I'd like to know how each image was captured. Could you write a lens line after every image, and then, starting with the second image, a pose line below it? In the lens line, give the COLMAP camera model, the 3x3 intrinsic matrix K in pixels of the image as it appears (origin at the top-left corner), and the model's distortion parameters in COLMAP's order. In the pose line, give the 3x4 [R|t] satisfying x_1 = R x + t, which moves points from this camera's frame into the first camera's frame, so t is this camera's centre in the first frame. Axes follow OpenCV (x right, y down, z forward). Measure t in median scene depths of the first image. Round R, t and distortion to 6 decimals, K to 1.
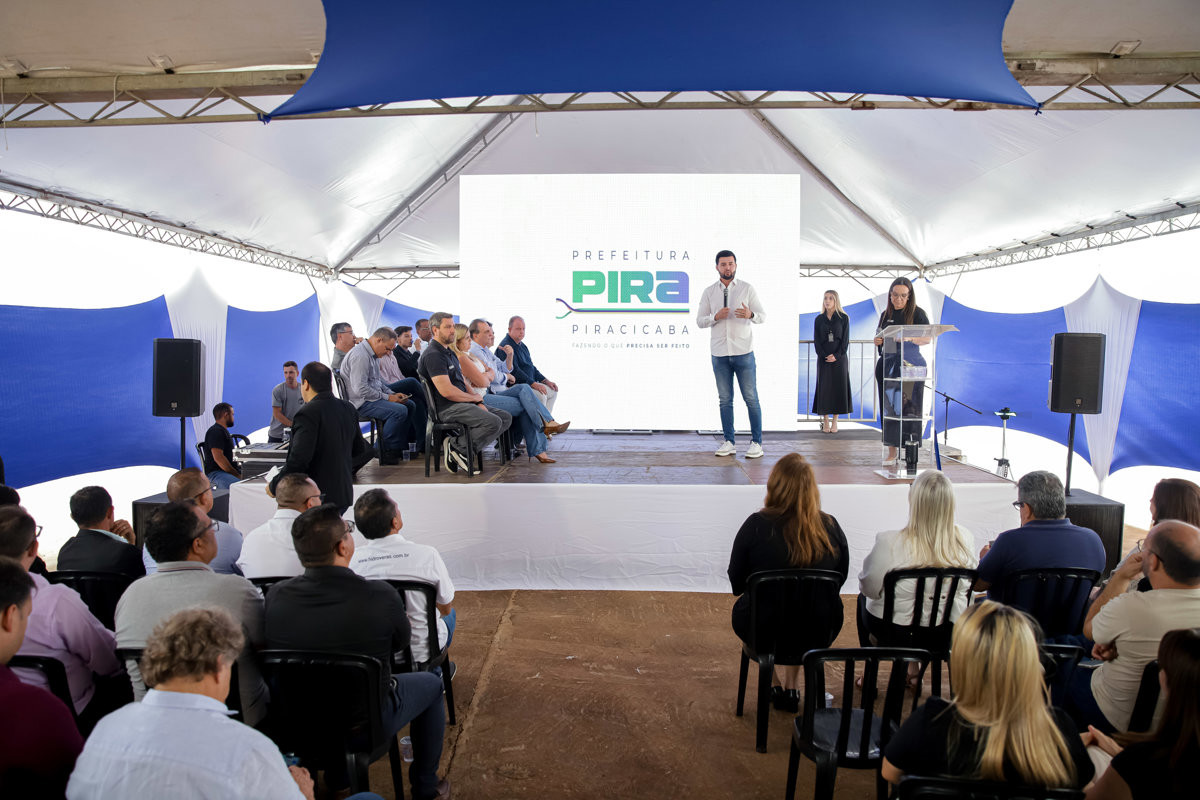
lens RADIAL K [[865.4, 0, 600.0], [0, 865.4, 400.0], [0, 0, 1]] dist [-0.038032, 0.009162]
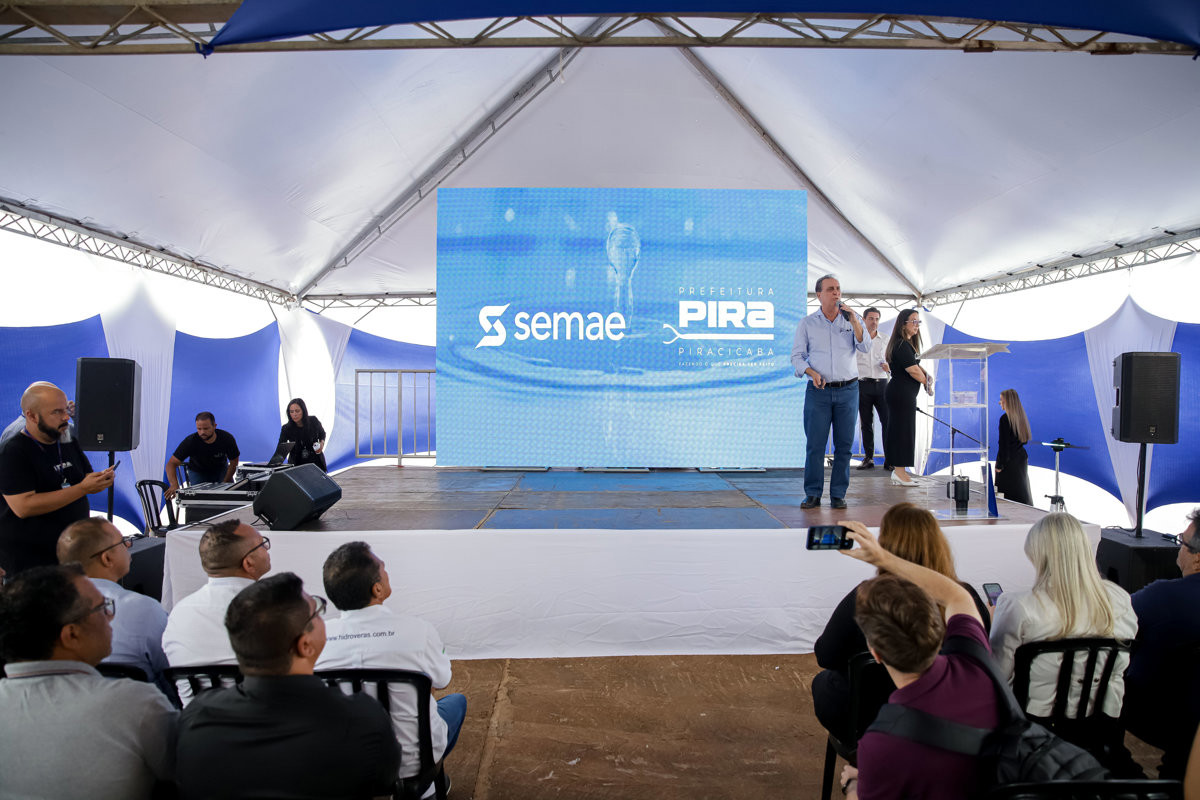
lens RADIAL K [[865.4, 0, 600.0], [0, 865.4, 400.0], [0, 0, 1]] dist [-0.038032, 0.009162]
pose [[0.999166, -0.001557, 0.040814, -0.036435], [0.003463, 0.998905, -0.046652, 0.008233], [-0.040697, 0.046754, 0.998077, 0.120590]]
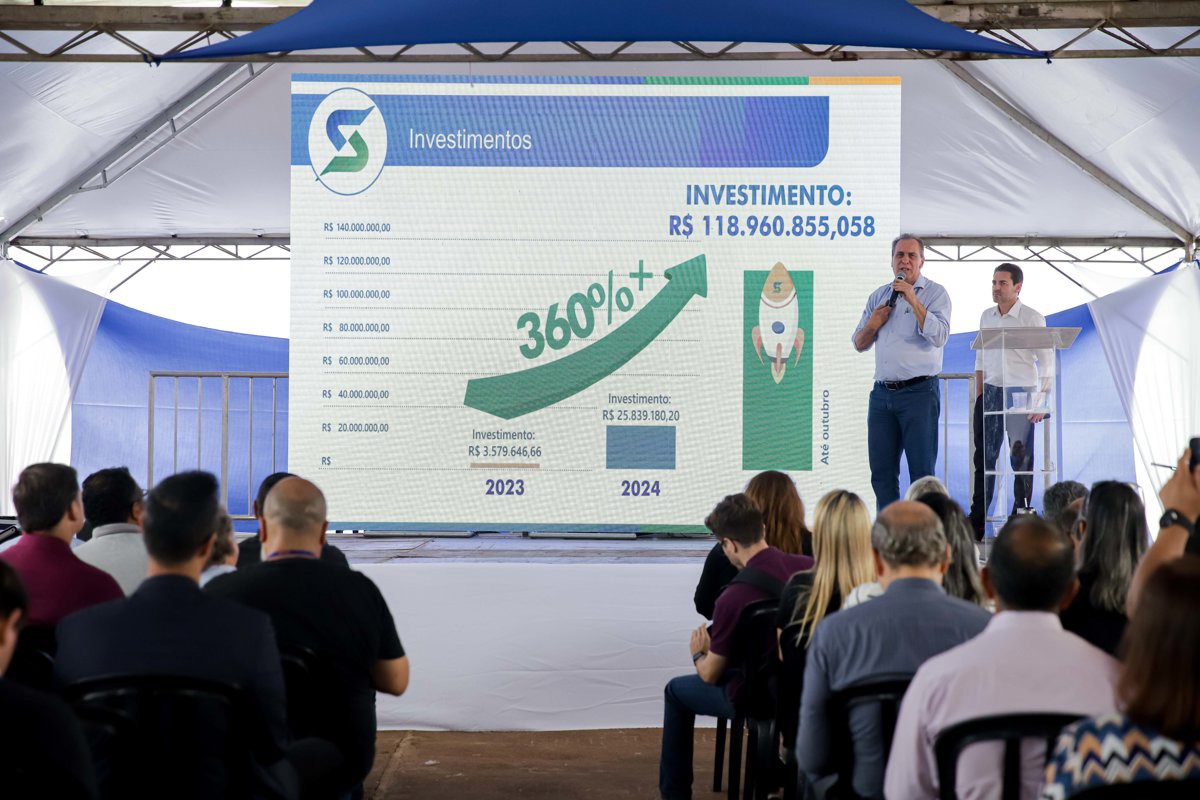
lens RADIAL K [[2392.8, 0, 600.0], [0, 2392.8, 400.0], [0, 0, 1]] dist [0.390371, 0.003383]
pose [[0.999663, 0.004081, 0.025637, -0.003302], [-0.001834, 0.996202, -0.087057, 0.109709], [-0.025895, 0.086980, 0.995873, -0.702027]]
